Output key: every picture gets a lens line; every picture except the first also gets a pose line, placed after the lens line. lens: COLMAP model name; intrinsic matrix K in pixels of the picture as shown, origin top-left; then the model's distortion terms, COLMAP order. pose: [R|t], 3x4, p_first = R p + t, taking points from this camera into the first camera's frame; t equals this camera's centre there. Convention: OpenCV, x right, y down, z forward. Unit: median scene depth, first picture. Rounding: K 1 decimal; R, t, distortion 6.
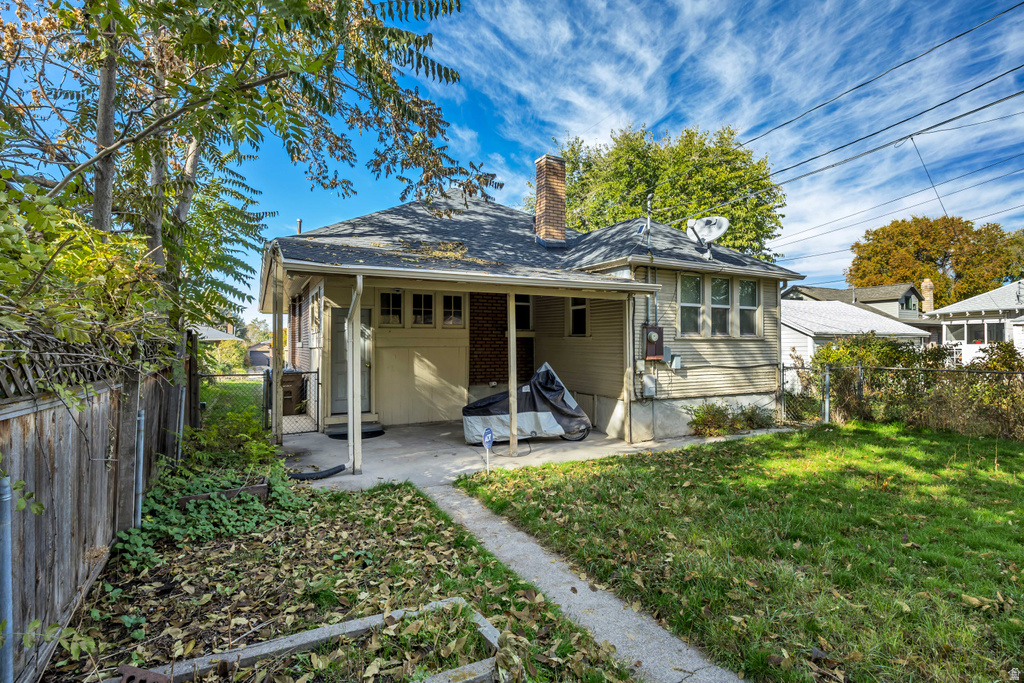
lens RADIAL K [[496.1, 0, 510.3], [0, 496.1, 336.0], [0, 0, 1]] dist [-0.014726, 0.000730]
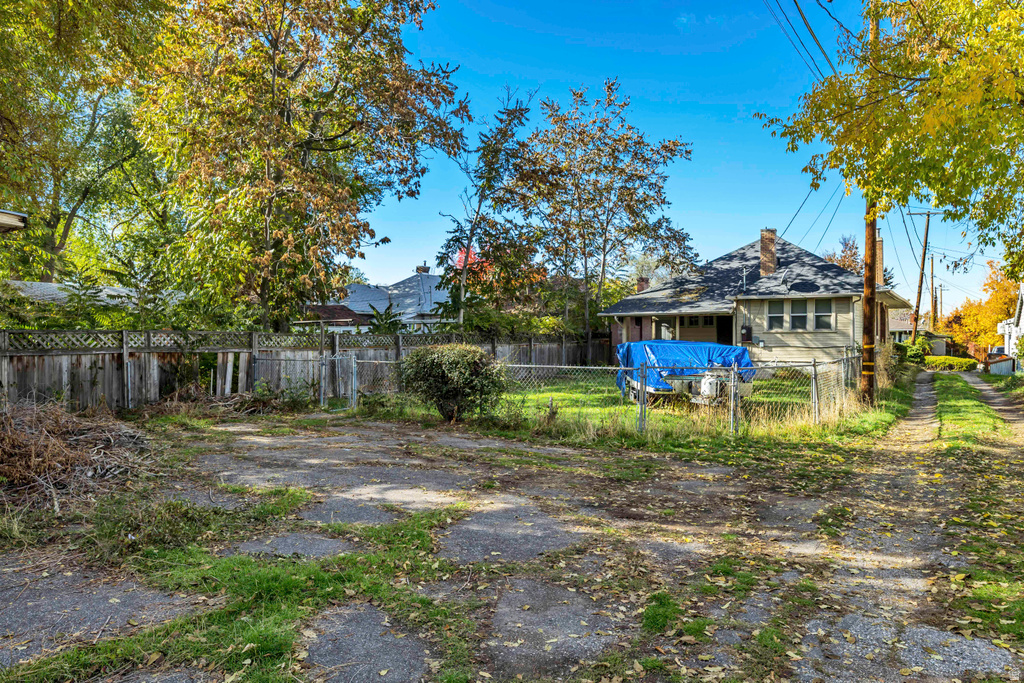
lens RADIAL K [[680.6, 0, 499.4], [0, 680.6, 359.0], [0, 0, 1]] dist [-0.002307, -0.001325]
pose [[0.479416, 0.030103, -0.877071, 2.295219], [0.020394, 0.998759, 0.045428, -0.034970], [0.877351, -0.039666, 0.478208, -1.333266]]
